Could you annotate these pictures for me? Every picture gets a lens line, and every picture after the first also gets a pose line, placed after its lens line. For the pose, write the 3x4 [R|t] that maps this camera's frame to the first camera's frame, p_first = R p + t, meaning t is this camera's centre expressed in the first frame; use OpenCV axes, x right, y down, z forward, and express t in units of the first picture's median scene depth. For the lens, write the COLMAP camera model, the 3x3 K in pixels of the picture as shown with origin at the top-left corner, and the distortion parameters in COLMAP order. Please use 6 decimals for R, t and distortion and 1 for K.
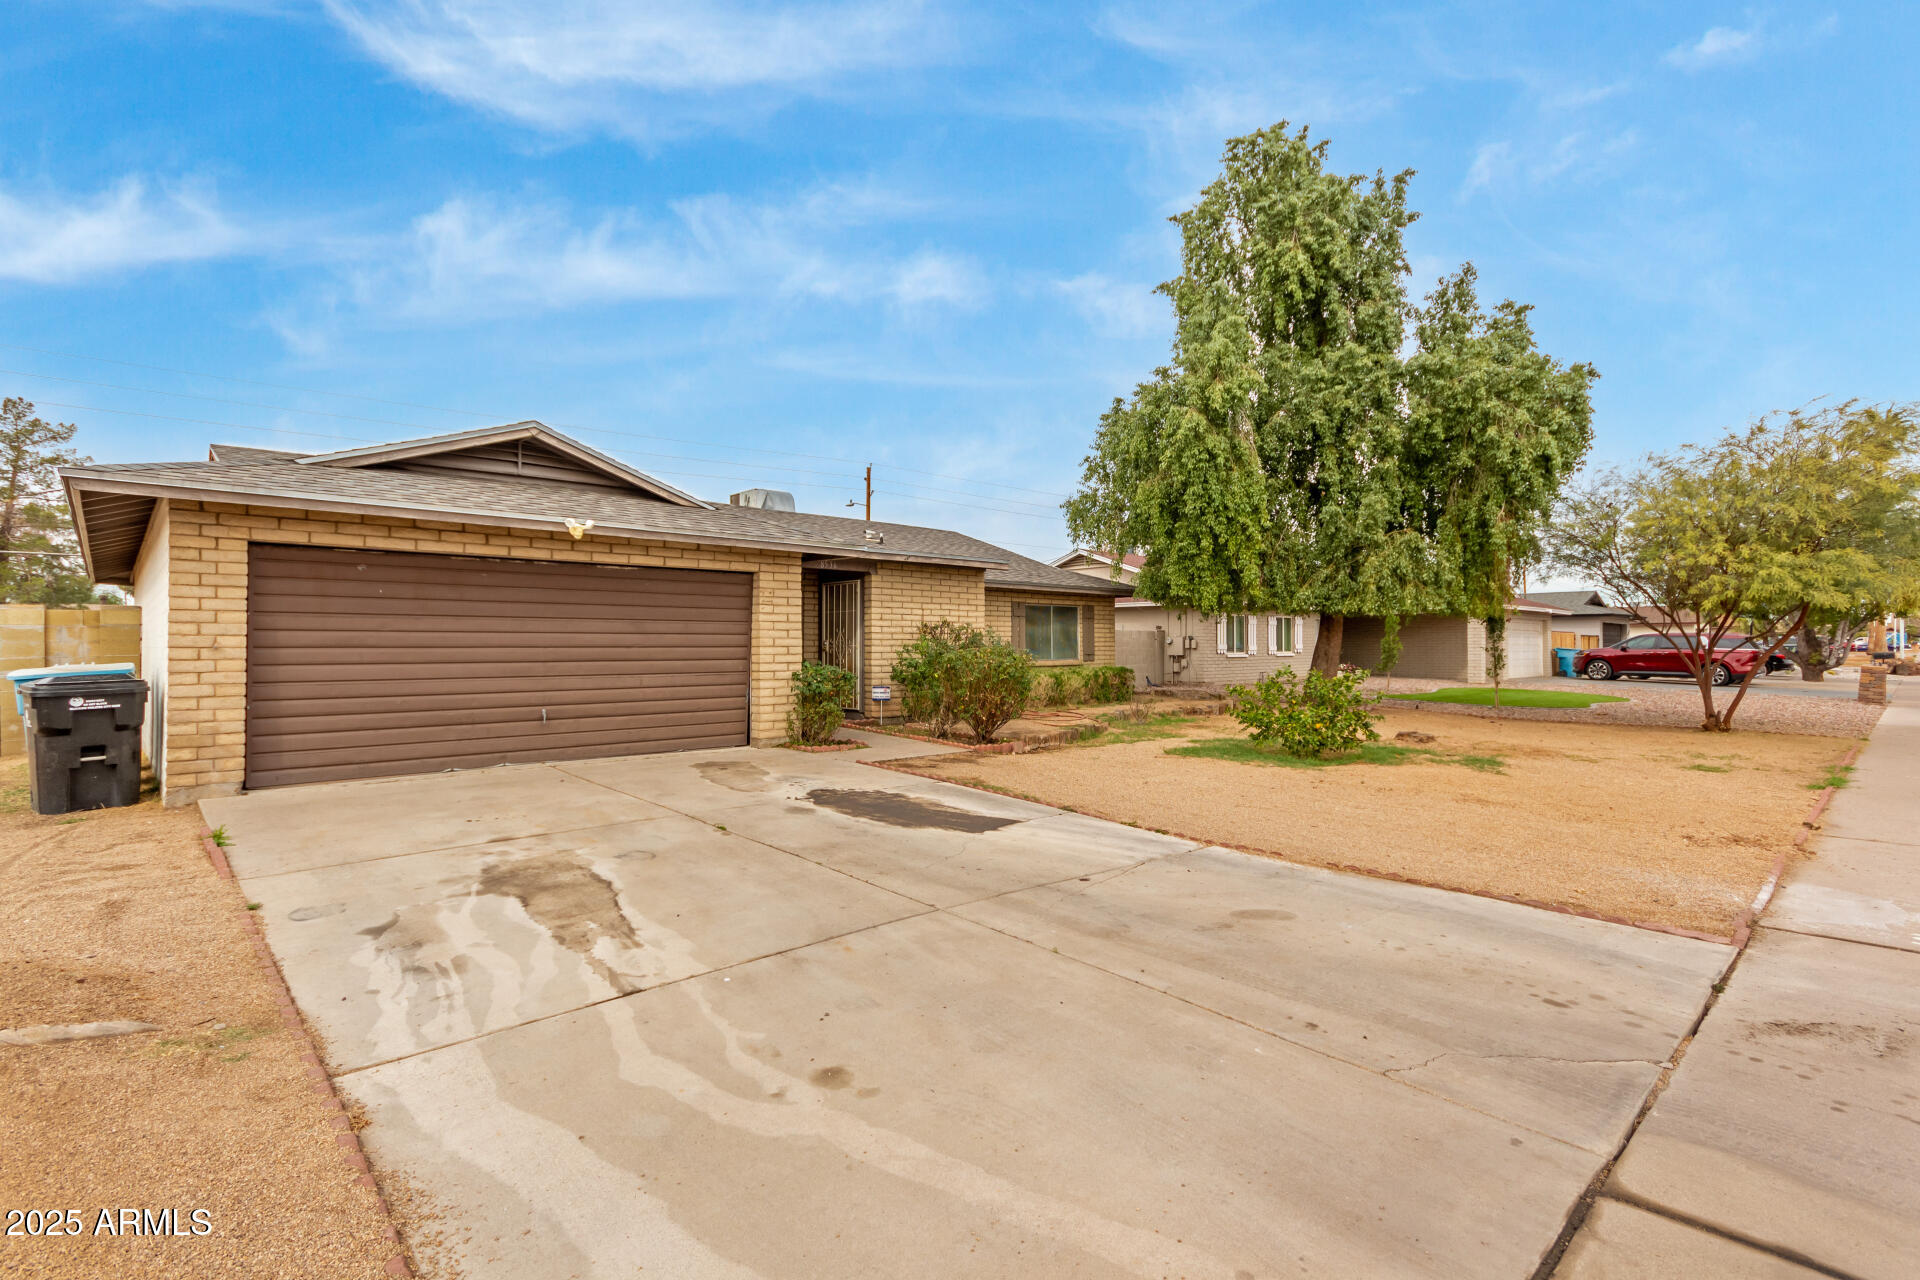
lens RADIAL K [[905.6, 0, 947.8], [0, 905.6, 644.8], [0, 0, 1]] dist [0.004203, 0.001142]
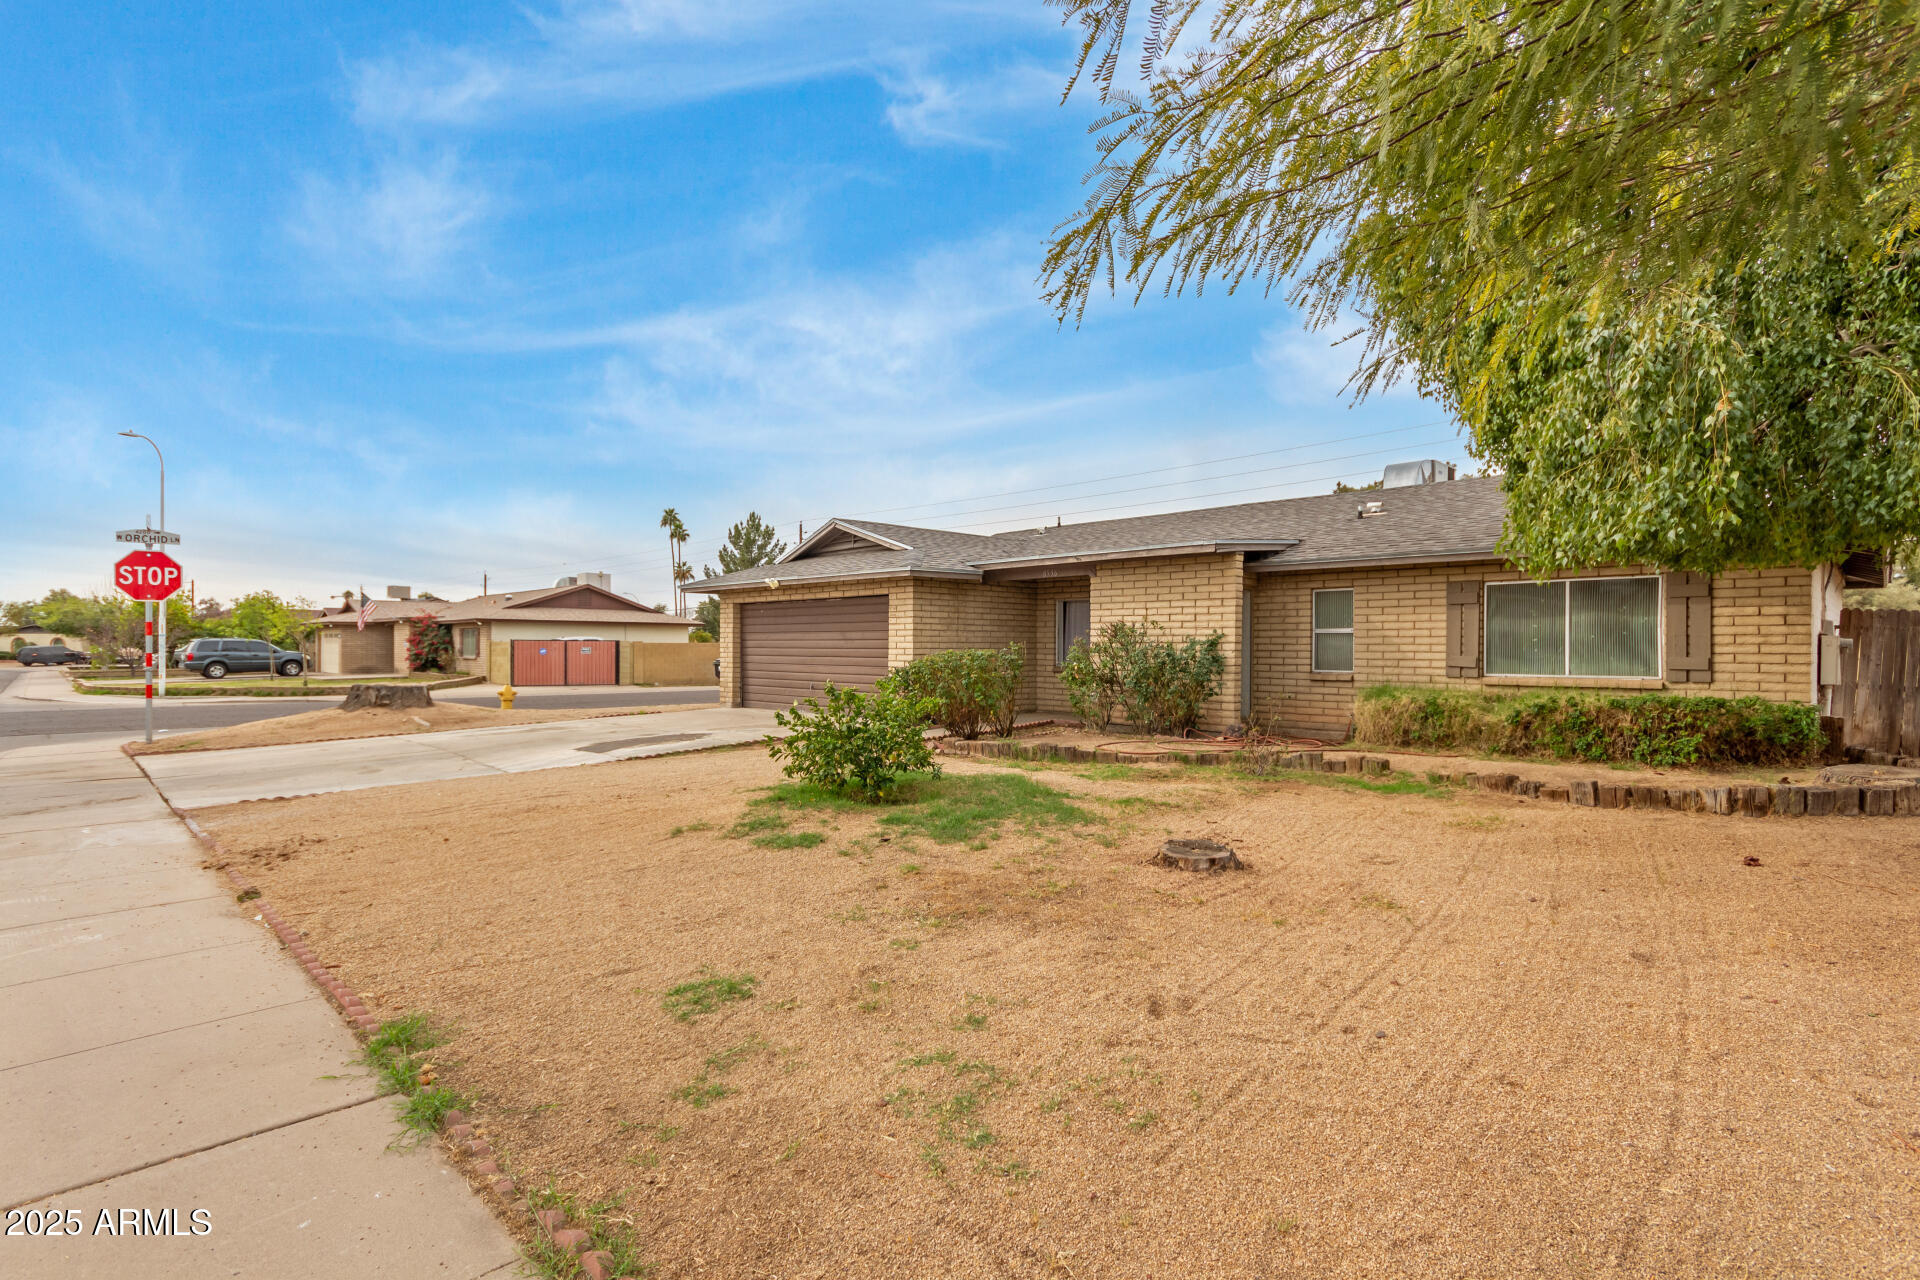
lens RADIAL K [[905.6, 0, 956.9], [0, 905.6, 646.7], [0, 0, 1]] dist [0.004203, 0.001142]
pose [[0.042748, -0.012749, -0.999005, 1.171801], [-0.011206, 0.999850, -0.013240, 0.016303], [0.999023, 0.011761, 0.042599, 1.061547]]
